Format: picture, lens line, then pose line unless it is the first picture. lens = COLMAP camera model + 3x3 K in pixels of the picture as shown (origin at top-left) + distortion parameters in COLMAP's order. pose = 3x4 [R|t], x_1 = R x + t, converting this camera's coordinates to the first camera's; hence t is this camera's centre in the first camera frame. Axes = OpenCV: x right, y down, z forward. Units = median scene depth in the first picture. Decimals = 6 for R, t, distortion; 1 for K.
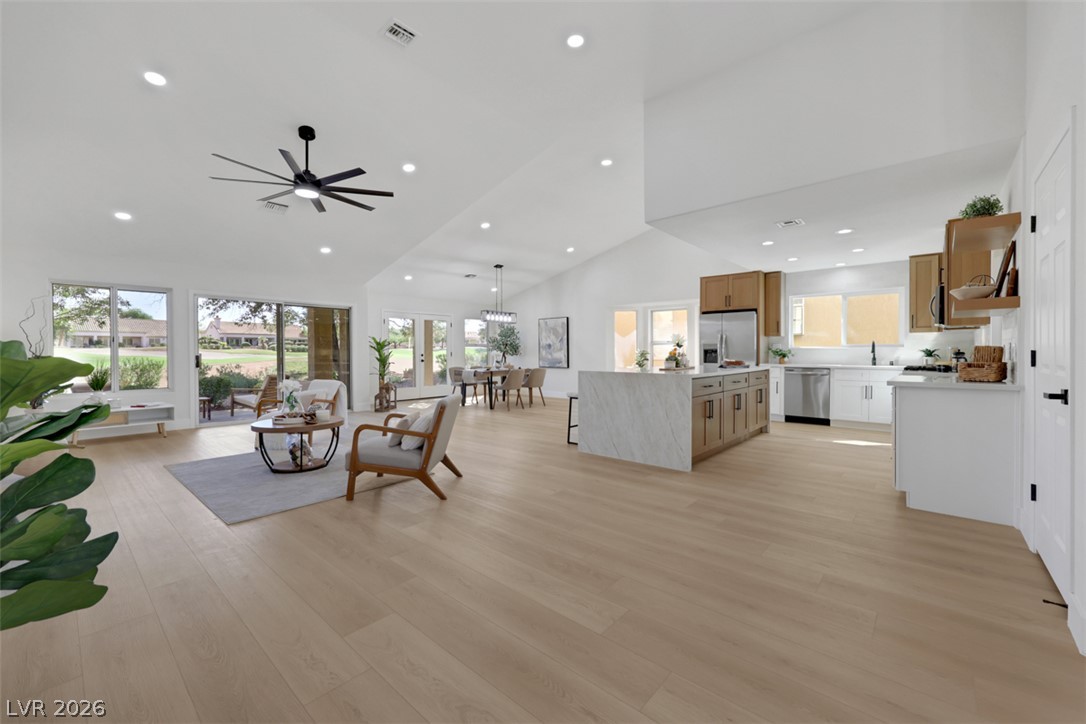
lens RADIAL K [[437.8, 0, 545.1], [0, 437.8, 355.3], [0, 0, 1]] dist [-0.000600, -0.000101]
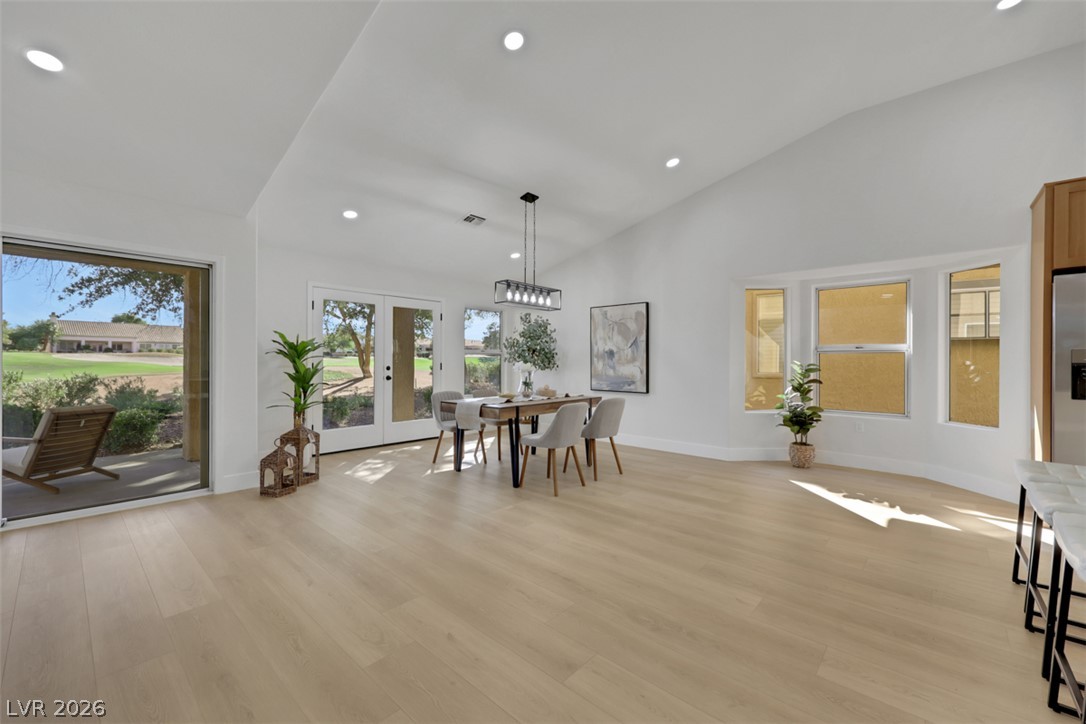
lens RADIAL K [[439.6, 0, 542.3], [0, 439.6, 360.9], [0, 0, 1]] dist [-0.000598, -0.000033]
pose [[0.999856, 0.008702, -0.014543, -0.080504], [-0.008827, 0.999925, -0.008546, -0.007250], [0.014467, 0.008673, 0.999858, 0.476665]]
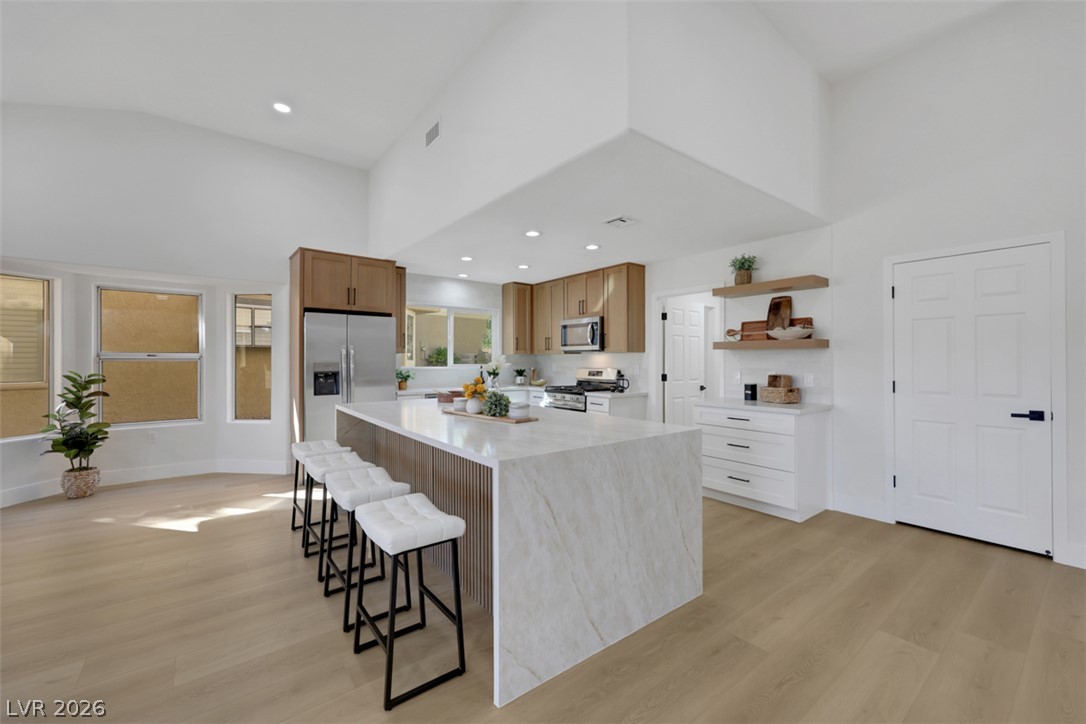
lens RADIAL K [[439.6, 0, 542.3], [0, 439.6, 360.9], [0, 0, 1]] dist [-0.000598, -0.000033]
pose [[0.184487, 0.002007, 0.982833, -0.125473], [0.005390, 0.999981, -0.003054, -0.020173], [-0.982820, 0.005861, 0.184473, 0.467528]]
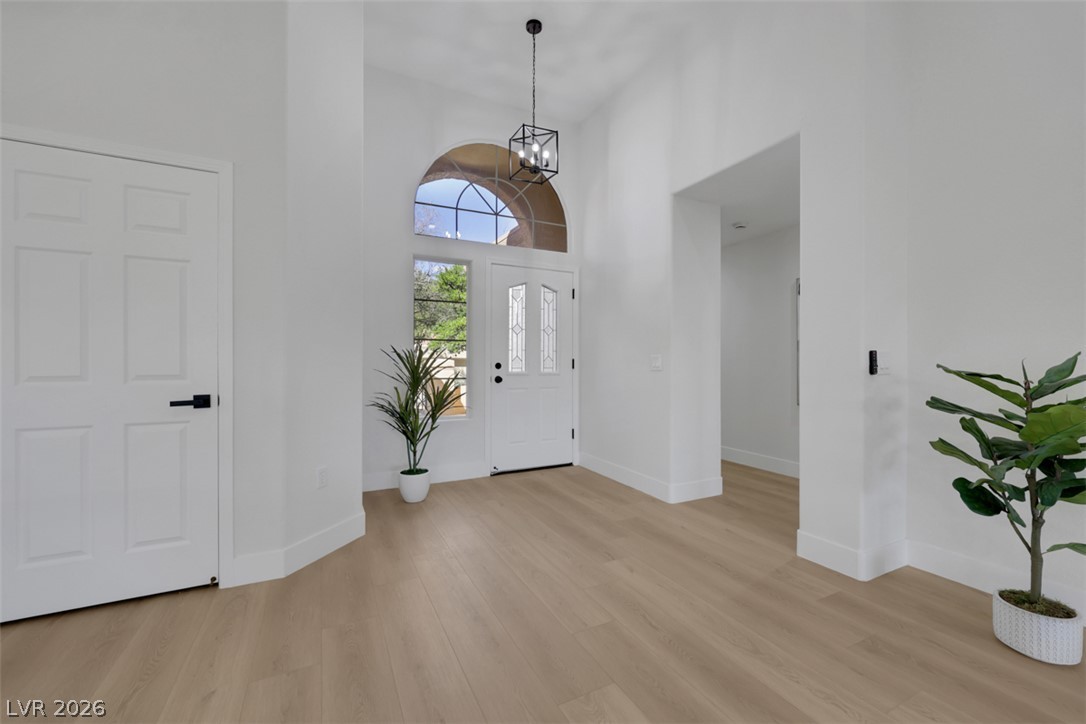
lens RADIAL K [[439.6, 0, 542.3], [0, 439.6, 360.9], [0, 0, 1]] dist [-0.000598, -0.000033]
pose [[-0.928960, -0.000321, 0.370179, -0.013107], [0.000029, 1.000000, 0.000938, -0.002867], [-0.370179, 0.000882, -0.928960, 0.336422]]
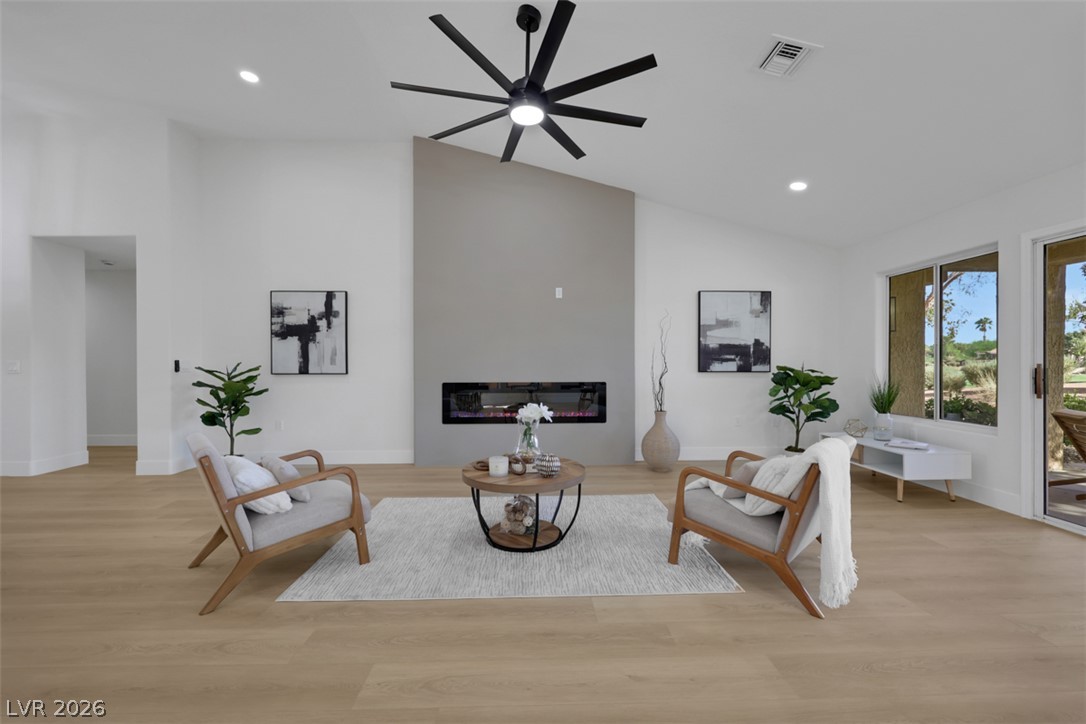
lens RADIAL K [[442.8, 0, 548.7], [0, 442.8, 361.8], [0, 0, 1]] dist [0.000880, 0.000021]
pose [[-0.728777, 0.006935, -0.684716, -0.055584], [0.001905, 0.999965, 0.008101, -0.009469], [0.684749, 0.004599, -0.728765, 0.678364]]
